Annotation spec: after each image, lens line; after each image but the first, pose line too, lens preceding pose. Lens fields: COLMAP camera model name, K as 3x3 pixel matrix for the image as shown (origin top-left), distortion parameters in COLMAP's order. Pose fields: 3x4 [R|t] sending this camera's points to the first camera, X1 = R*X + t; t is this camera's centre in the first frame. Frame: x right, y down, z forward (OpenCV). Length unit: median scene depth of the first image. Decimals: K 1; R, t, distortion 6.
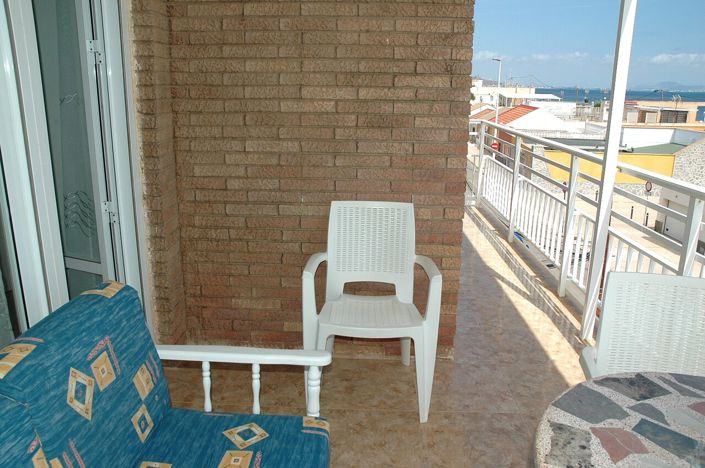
lens RADIAL K [[549.5, 0, 349.9], [0, 549.5, 234.9], [0, 0, 1]] dist [-0.137630, 0.104632]
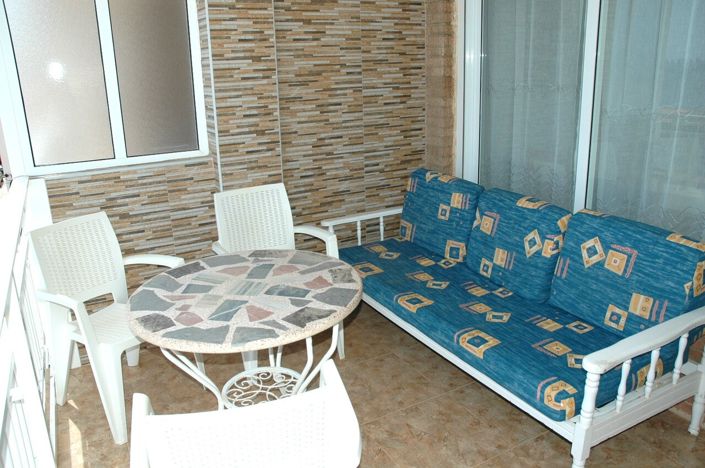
lens RADIAL K [[549.5, 0, 352.4], [0, 549.5, 232.9], [0, 0, 1]] dist [-0.137630, 0.104632]
pose [[-0.872090, 0.167969, -0.459615, 1.081879], [-0.102563, 0.855641, 0.507305, -0.627527], [0.478477, 0.489555, -0.728969, 2.040703]]
